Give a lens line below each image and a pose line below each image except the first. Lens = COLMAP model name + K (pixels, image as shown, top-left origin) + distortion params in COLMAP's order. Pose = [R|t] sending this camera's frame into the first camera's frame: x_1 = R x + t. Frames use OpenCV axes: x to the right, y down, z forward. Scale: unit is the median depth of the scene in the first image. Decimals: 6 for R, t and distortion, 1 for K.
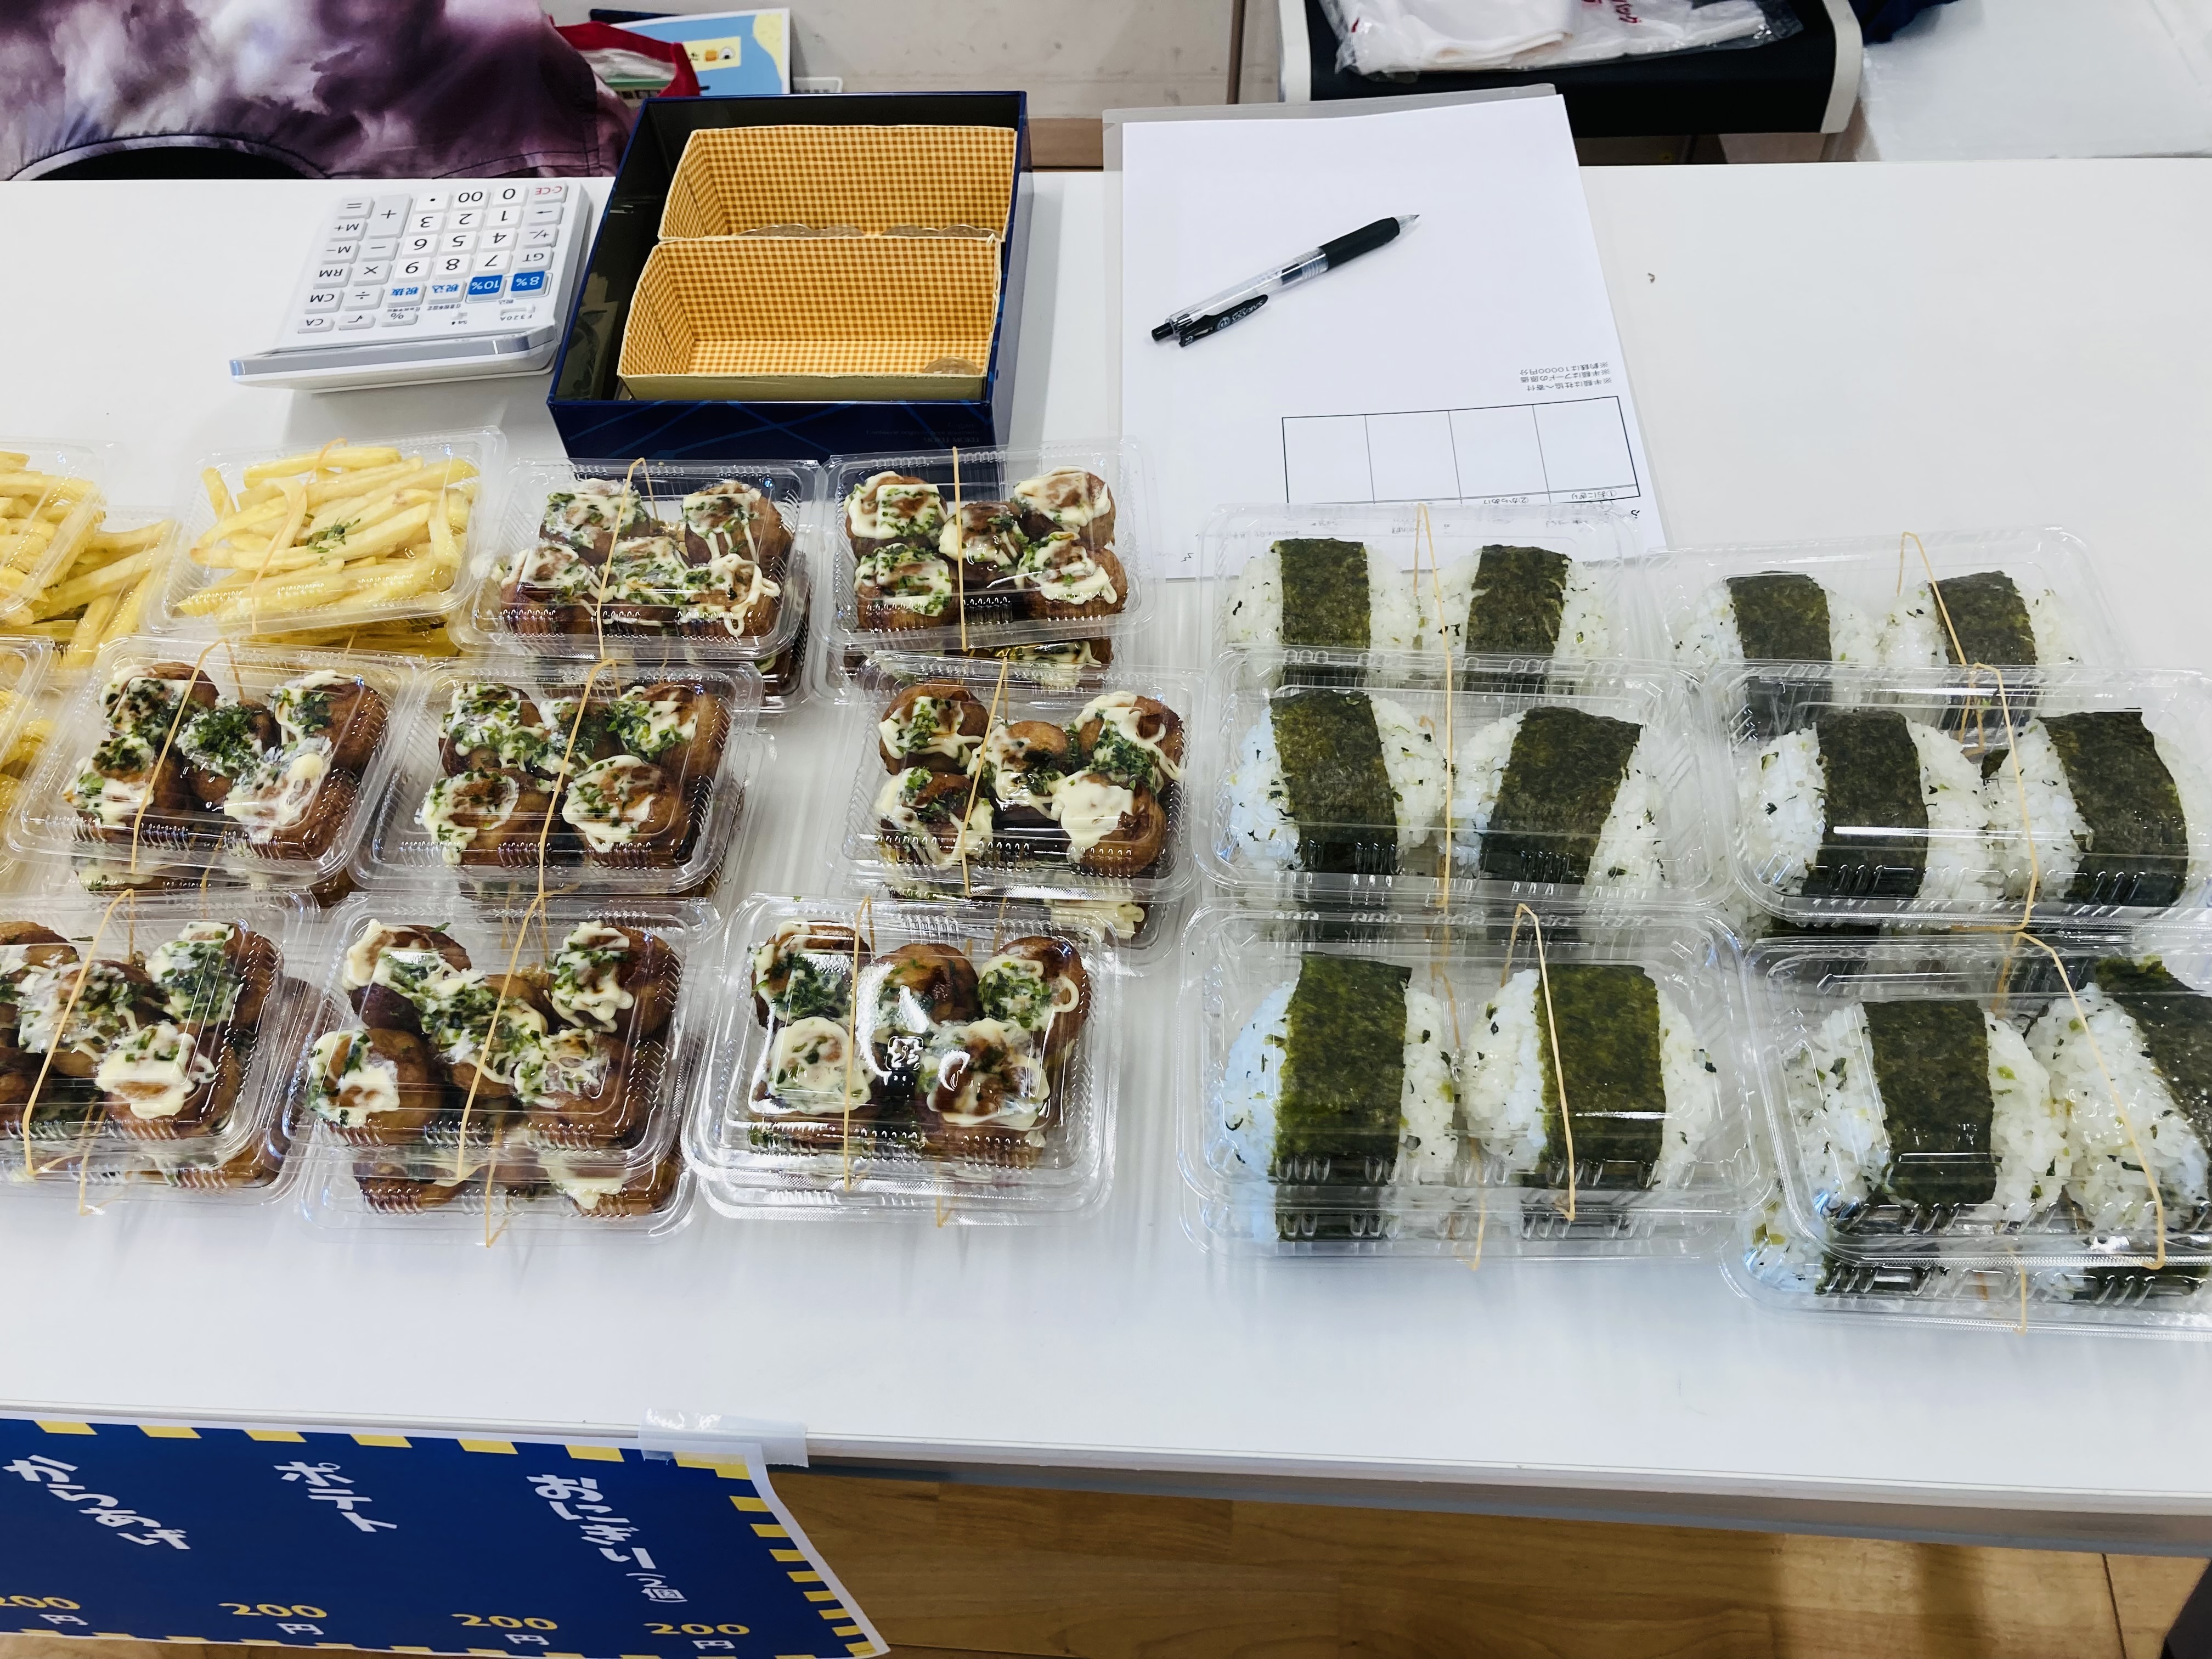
lens RADIAL K [[1964.4, 0, 1096.2], [0, 1964.4, 843.6], [0, 0, 1]] dist [0.043621, -0.049687]
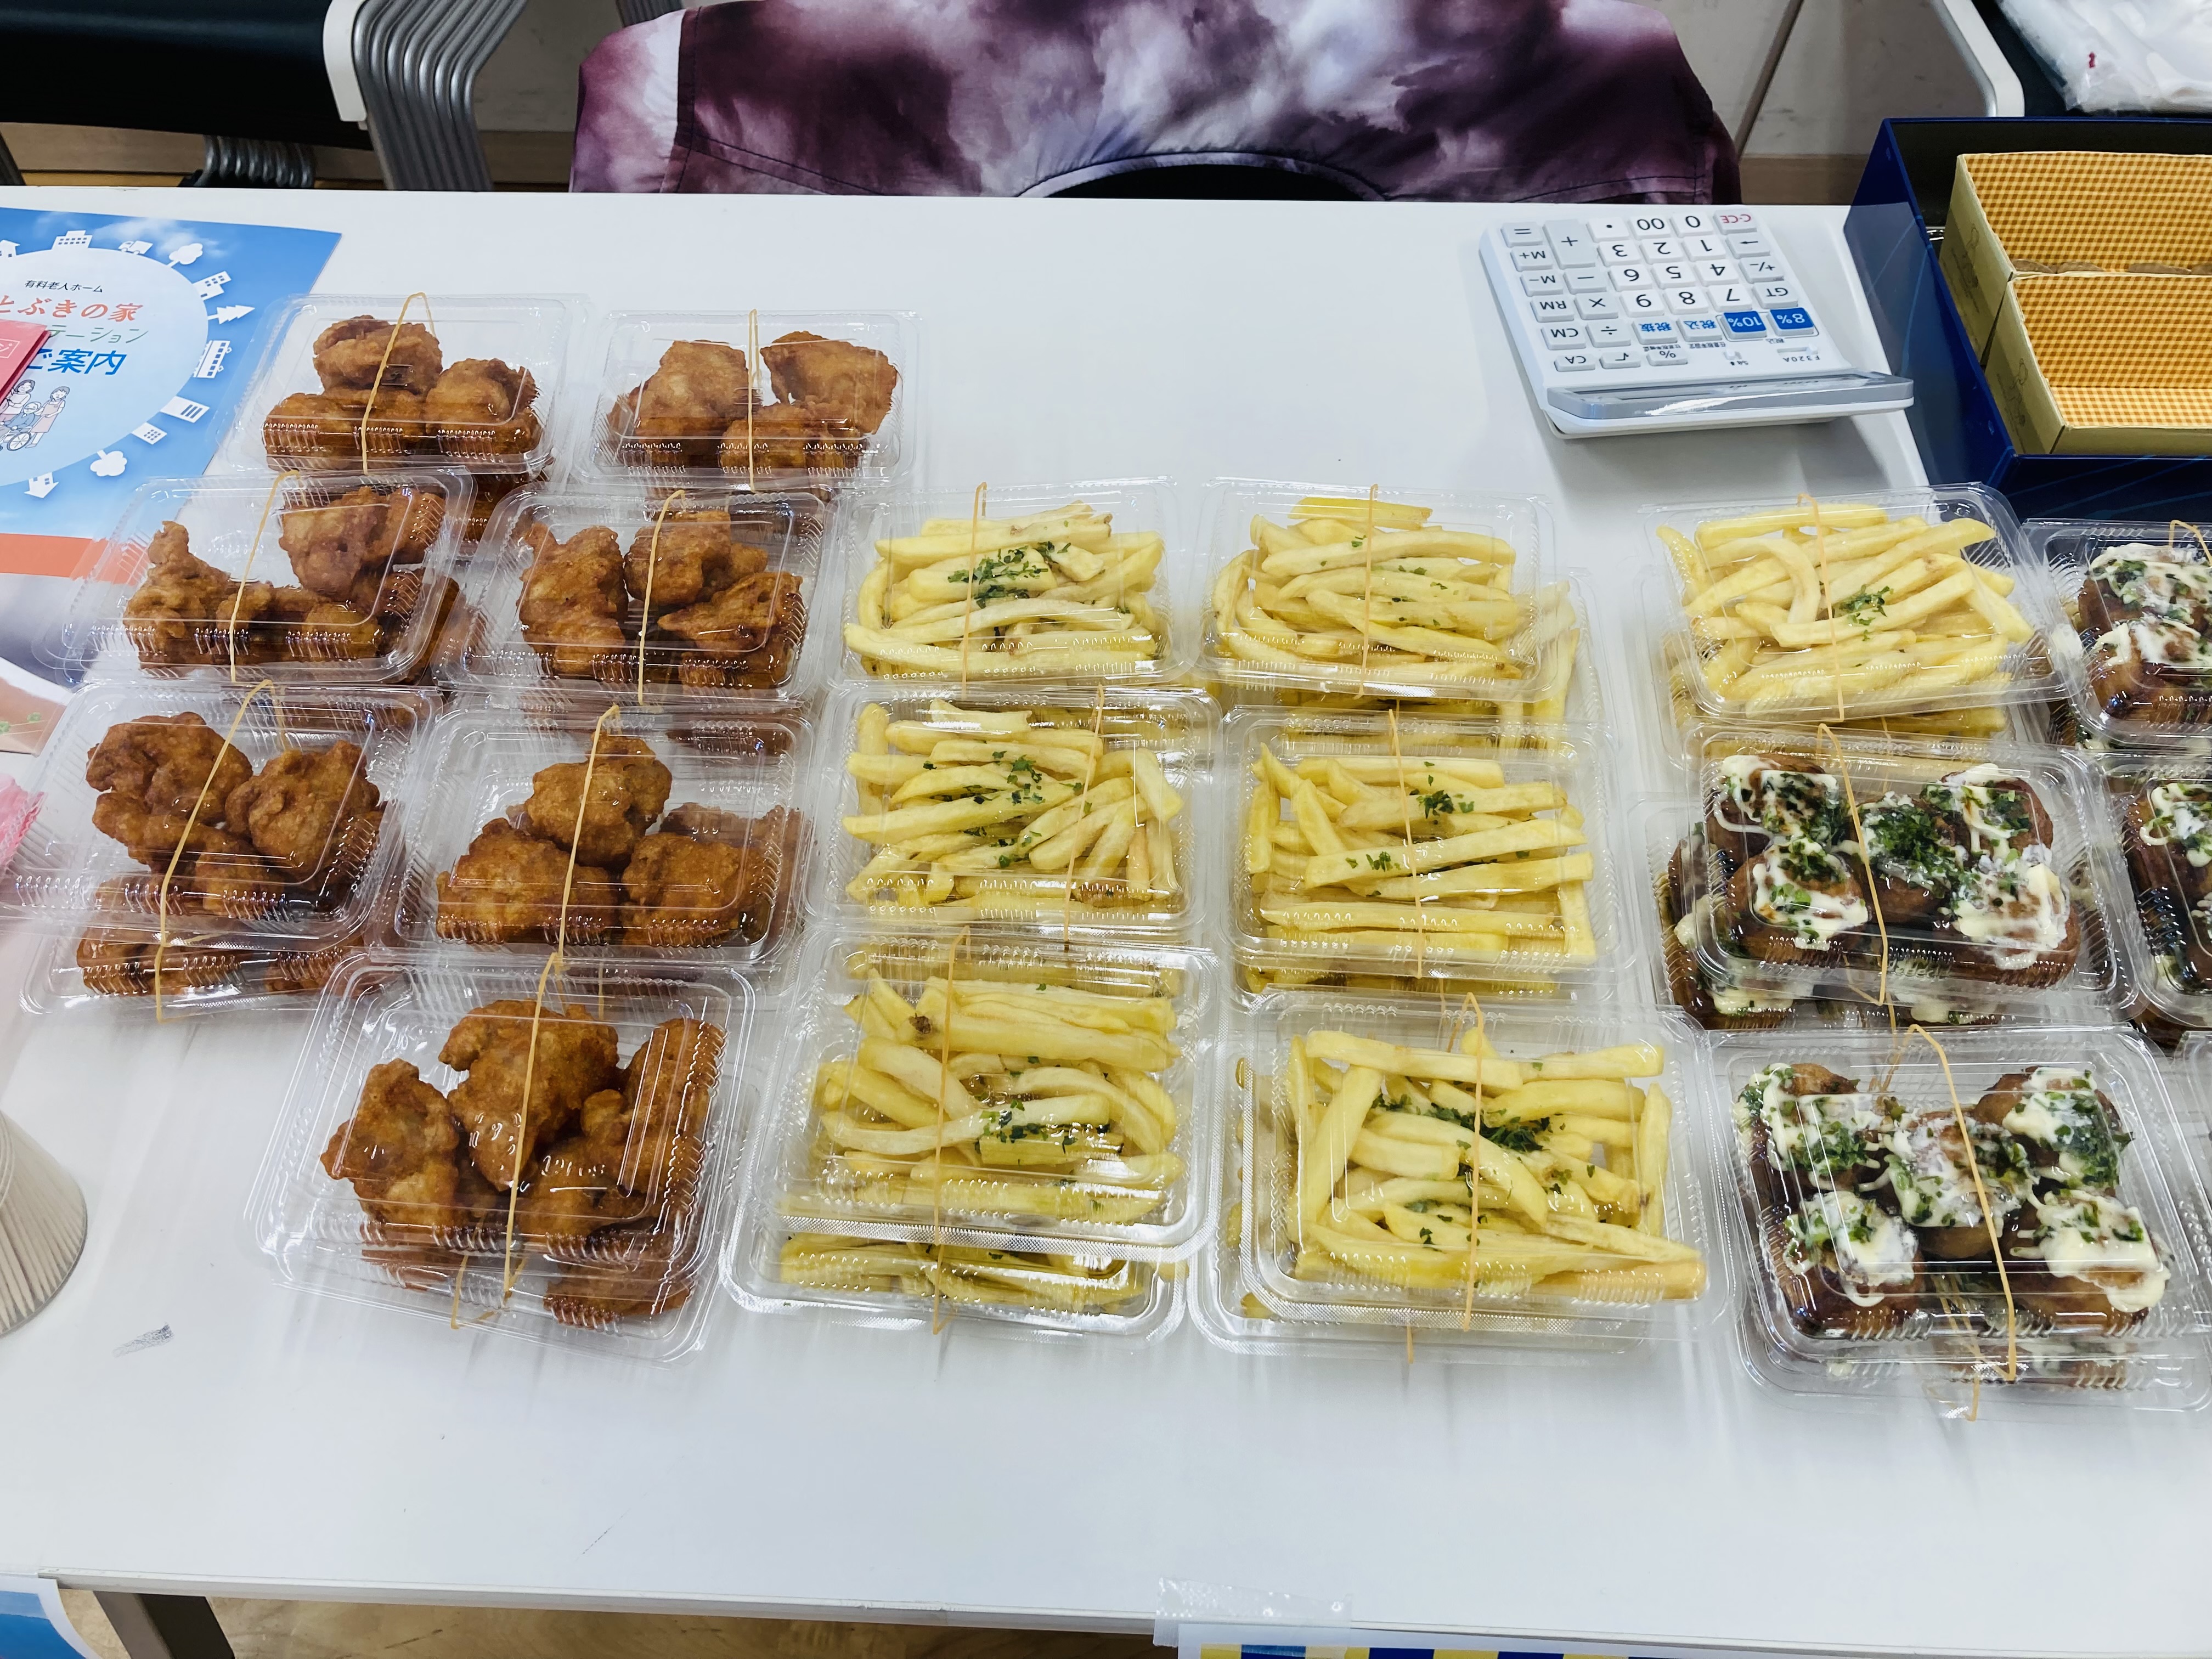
lens RADIAL K [[1964.4, 0, 1099.7], [0, 1964.4, 811.1], [0, 0, 1]] dist [0.043621, -0.049687]
pose [[0.998909, 0.009160, 0.045799, -0.575474], [-0.007828, 0.999544, -0.029174, -0.027180], [-0.046046, 0.028784, 0.998525, 0.106003]]
